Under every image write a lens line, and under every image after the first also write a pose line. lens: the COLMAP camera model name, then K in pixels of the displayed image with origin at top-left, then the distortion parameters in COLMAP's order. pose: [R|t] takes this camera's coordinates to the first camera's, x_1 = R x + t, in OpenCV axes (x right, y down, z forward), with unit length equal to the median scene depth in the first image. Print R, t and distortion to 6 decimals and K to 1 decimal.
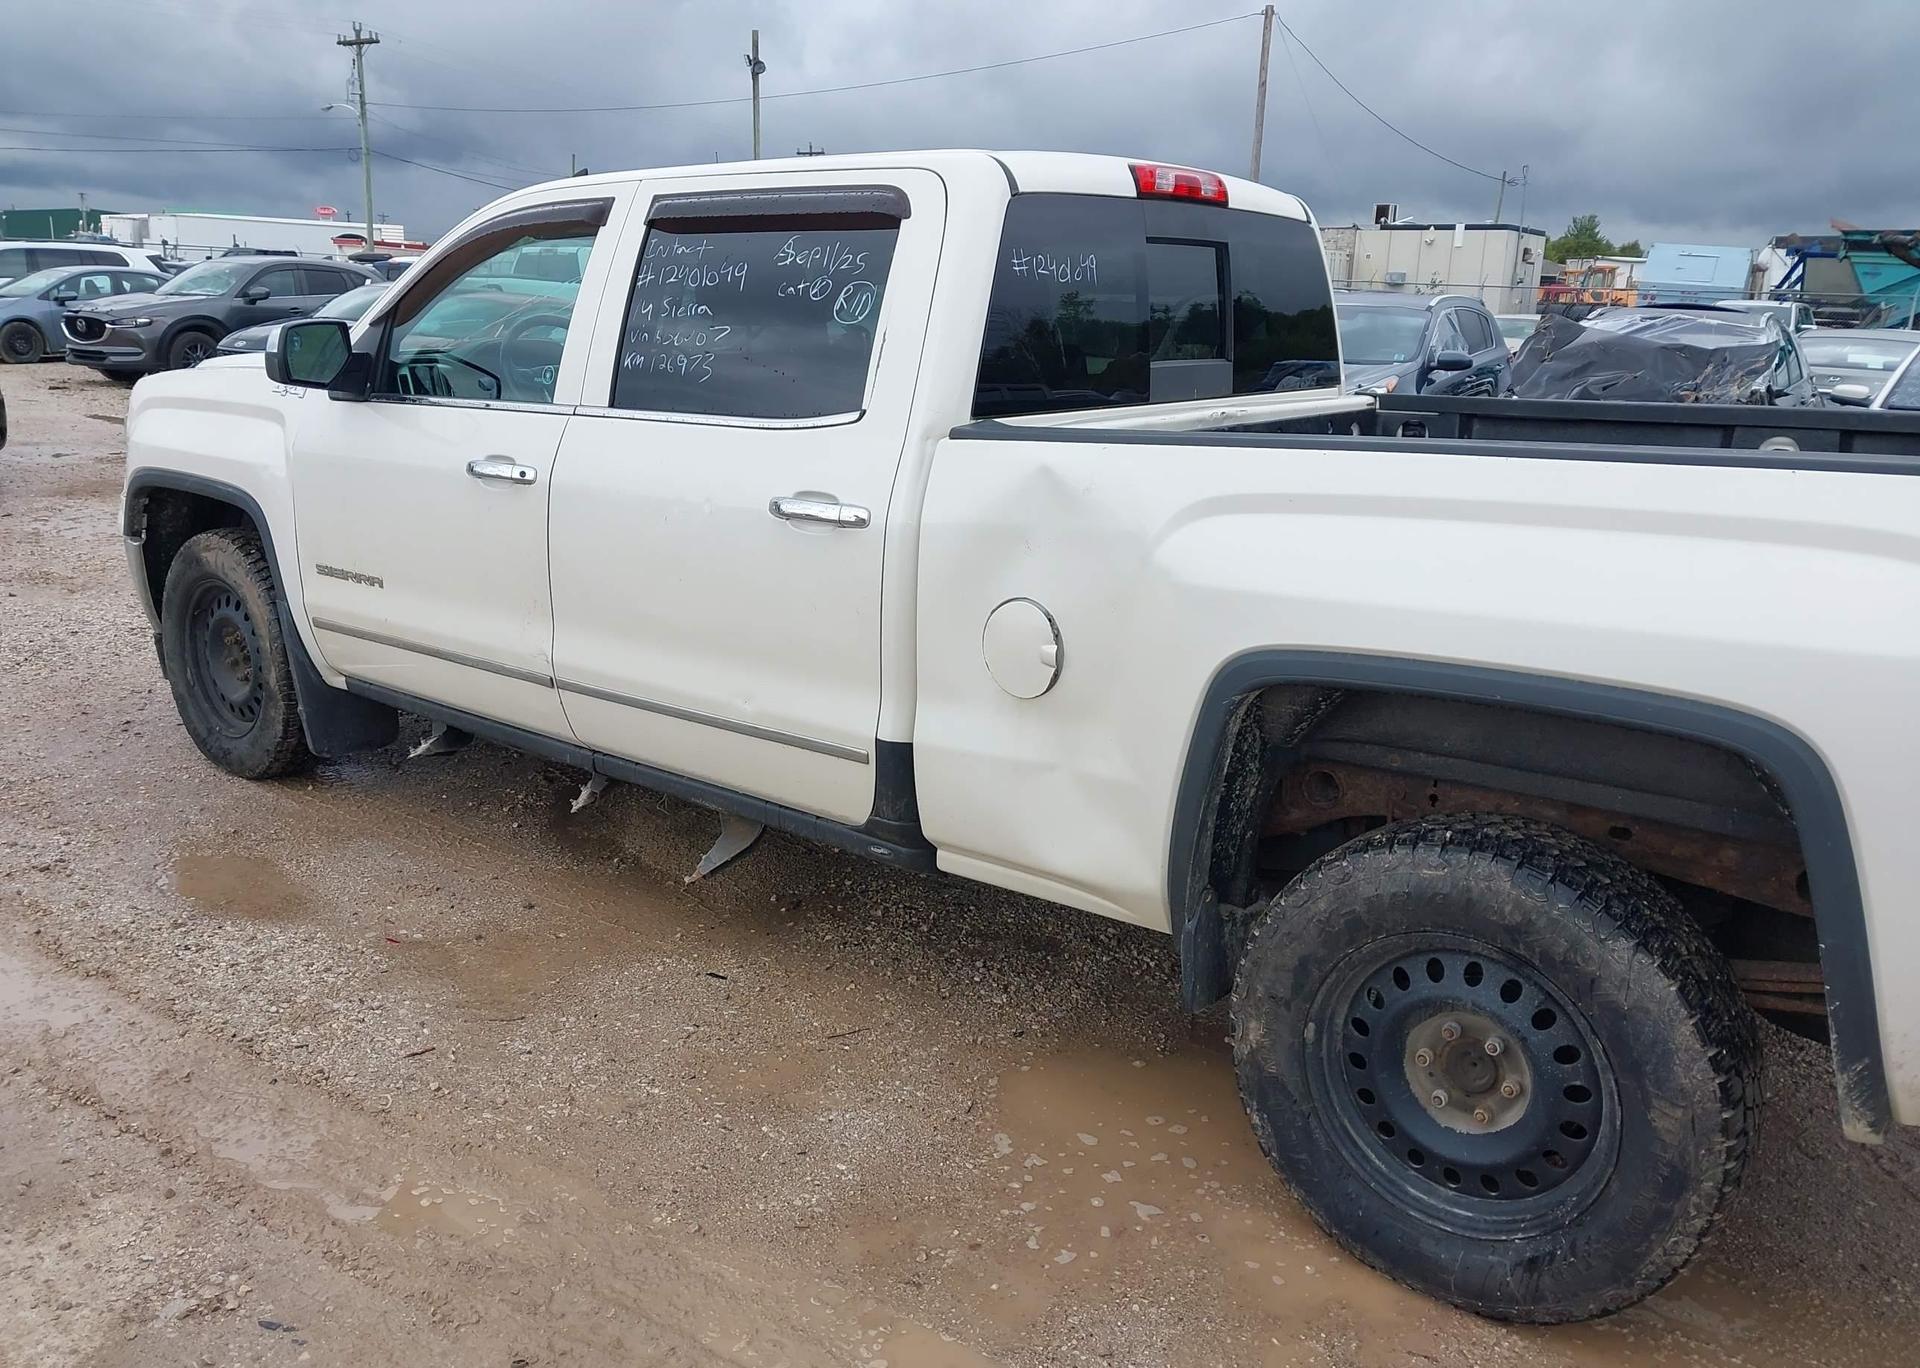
lens RADIAL K [[1516.6, 0, 944.7], [0, 1516.6, 691.2], [0, 0, 1]] dist [0.053393, -0.069231]
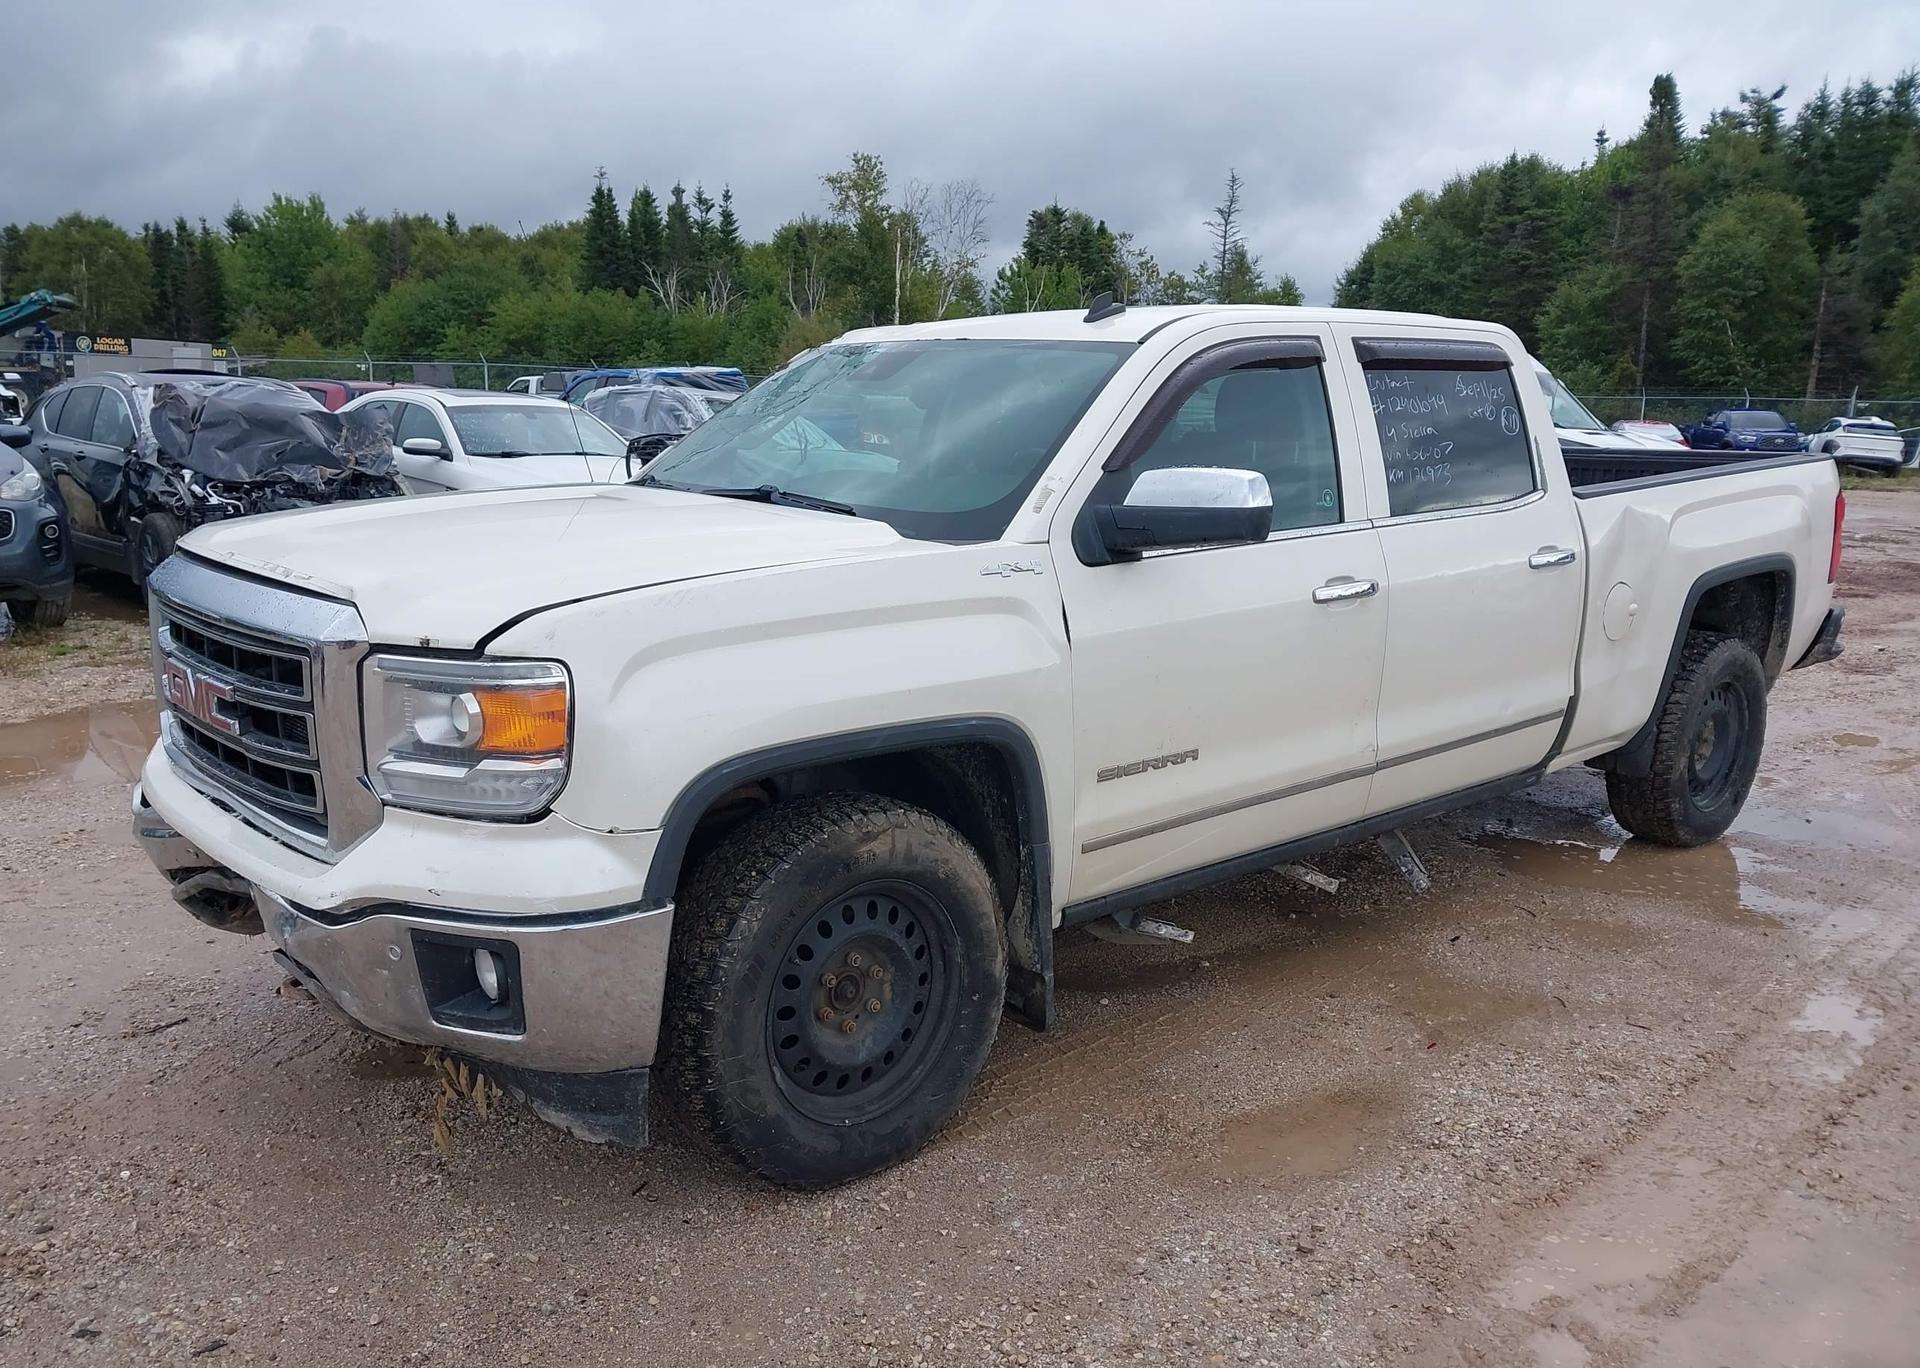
lens RADIAL K [[1516.6, 0, 881.1], [0, 1516.6, 684.7], [0, 0, 1]] dist [0.053393, -0.069231]
pose [[0.199037, -0.213718, 0.956404, -1.507157], [0.238387, 0.957175, 0.164280, -0.362177], [-0.950556, 0.195296, 0.241461, 1.155274]]
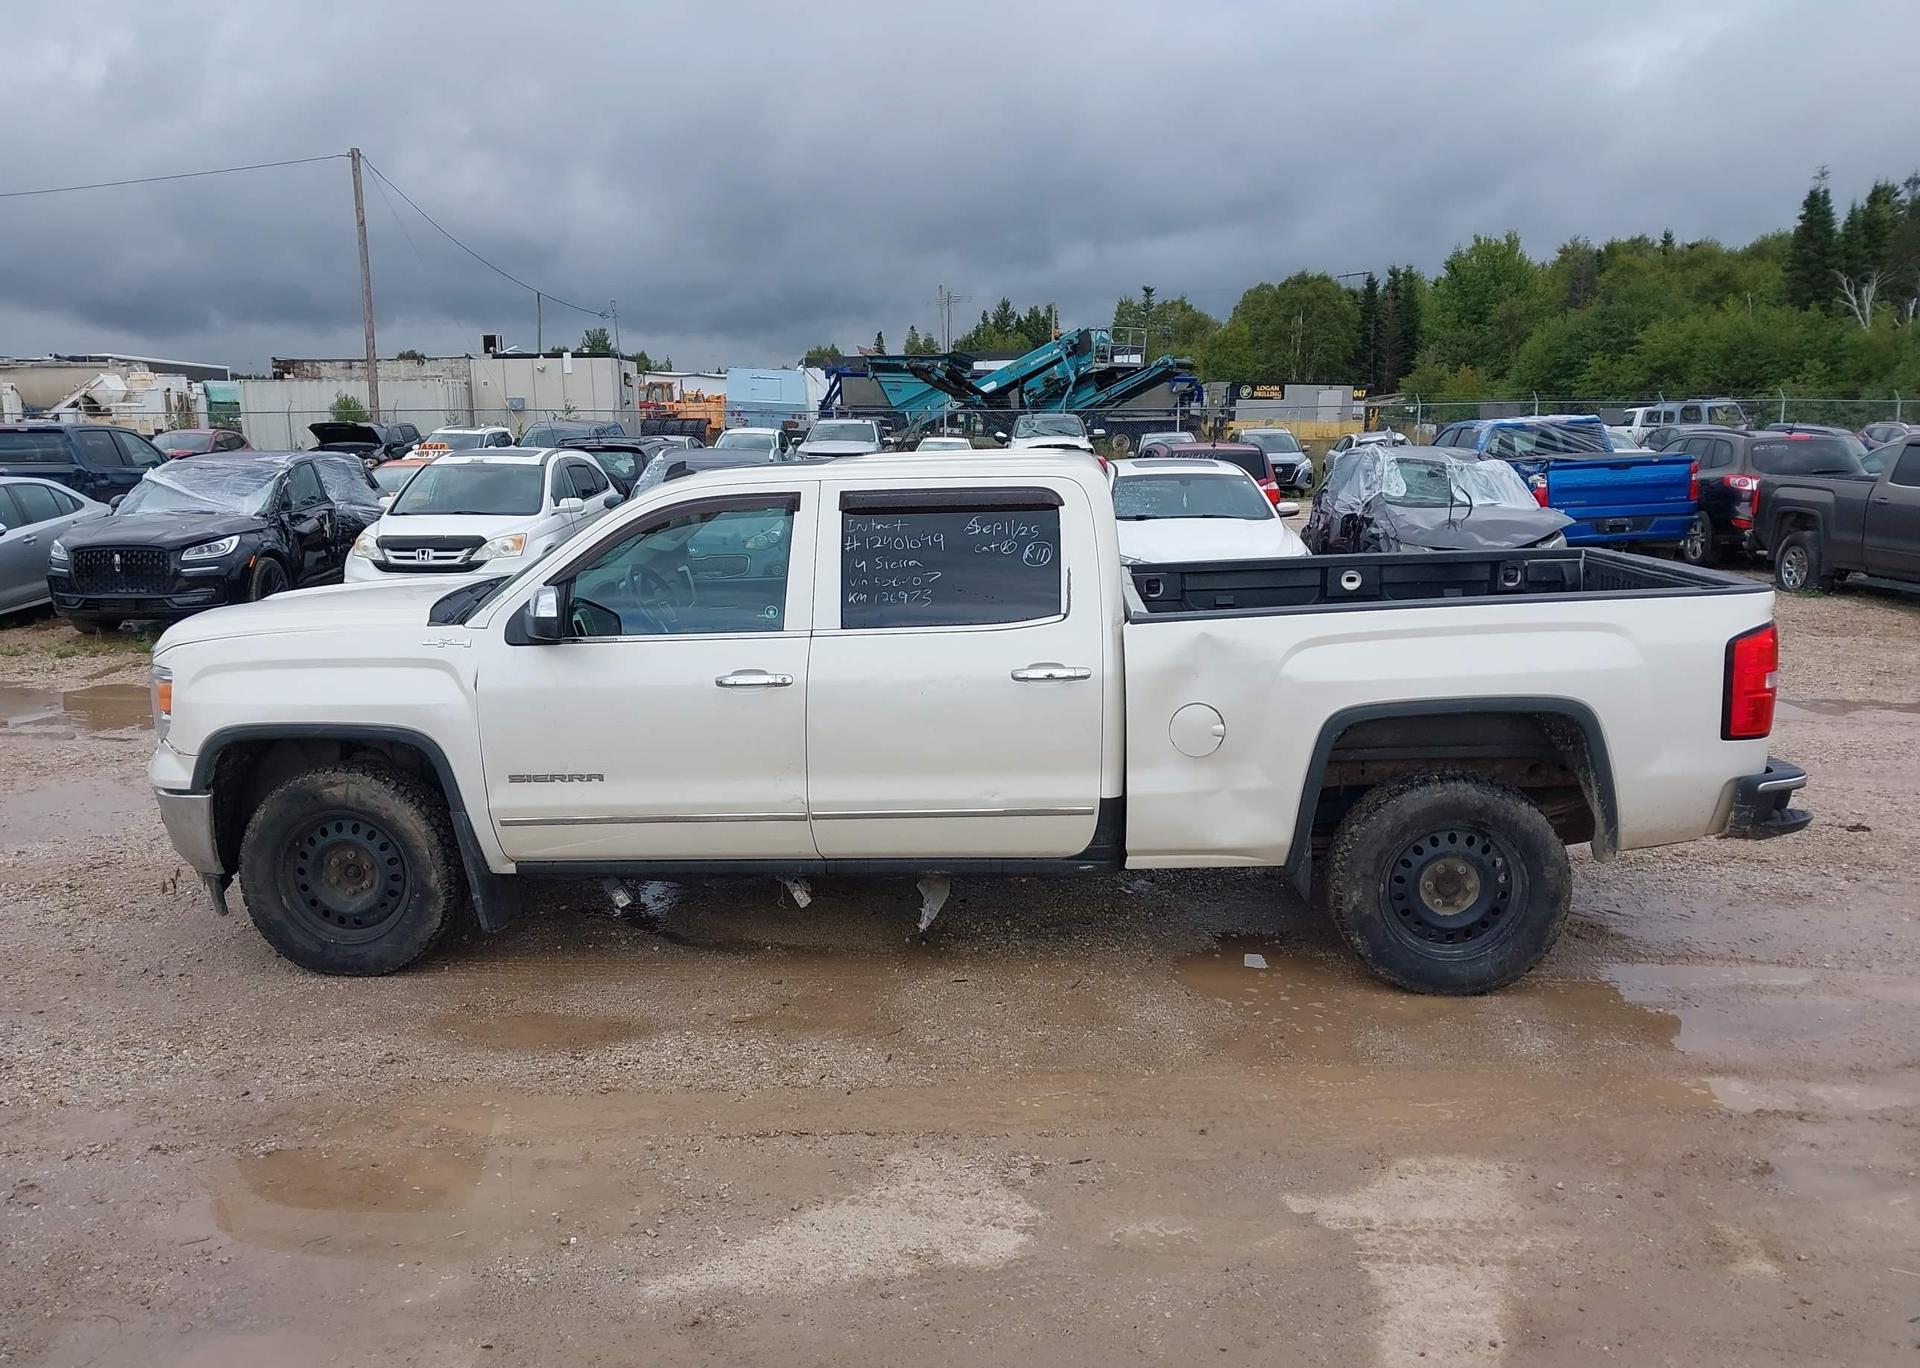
lens RADIAL K [[1516.6, 0, 935.0], [0, 1516.6, 664.0], [0, 0, 1]] dist [0.053393, -0.069231]
pose [[0.823423, -0.135124, 0.551104, -1.026020], [0.180799, 0.983090, -0.029097, -0.093994], [-0.537853, 0.123598, 0.833929, -0.329158]]
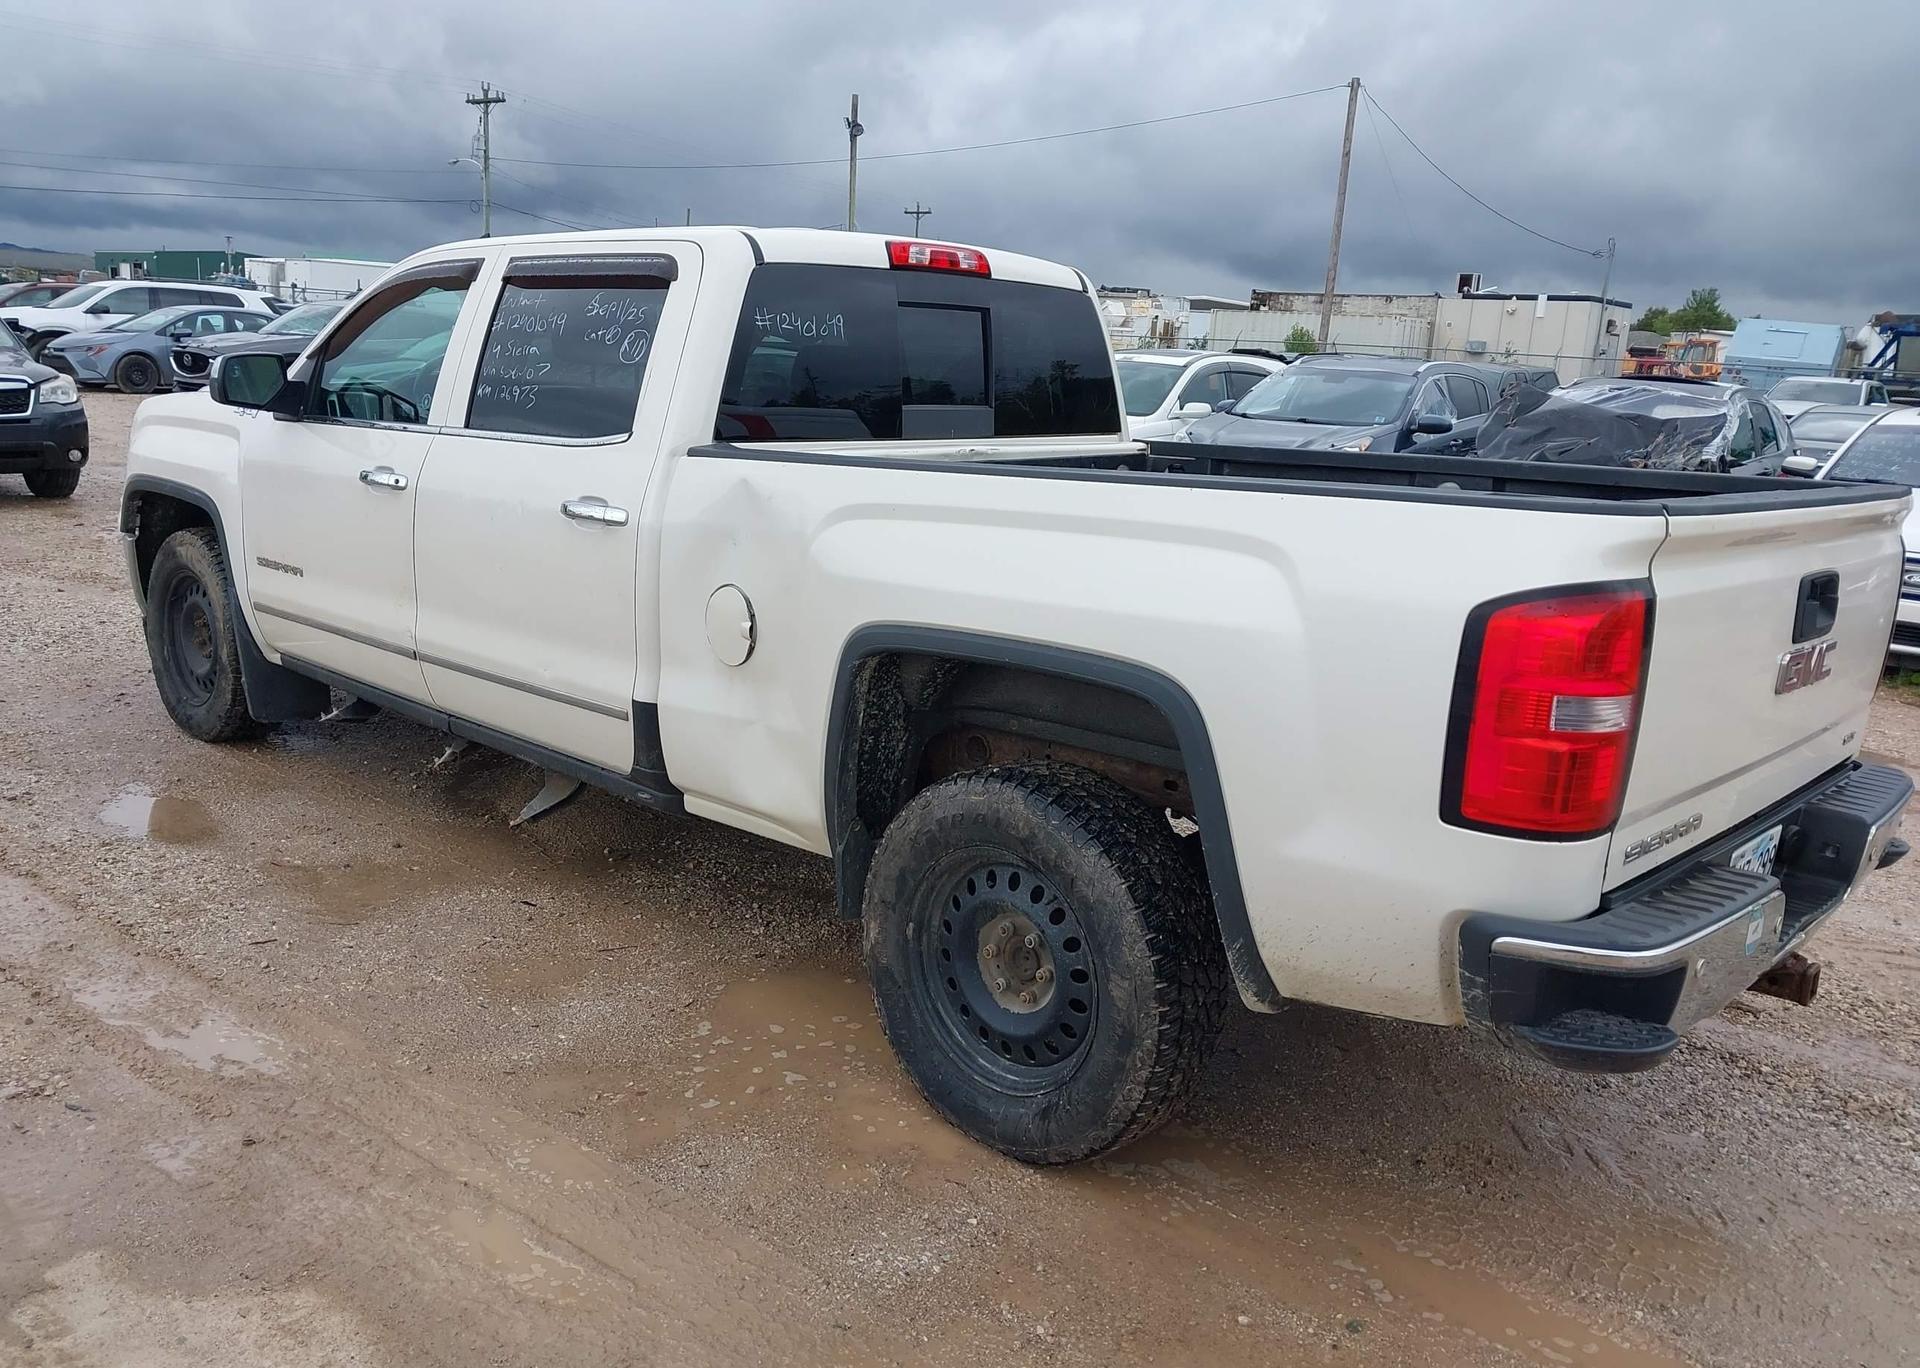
lens RADIAL K [[1516.6, 0, 948.6], [0, 1516.6, 683.7], [0, 0, 1]] dist [0.053393, -0.069231]
pose [[0.997391, 0.037642, -0.061599, 0.257332], [-0.040065, 0.998452, -0.038582, 0.050625], [0.060051, 0.040949, 0.997355, -0.189871]]
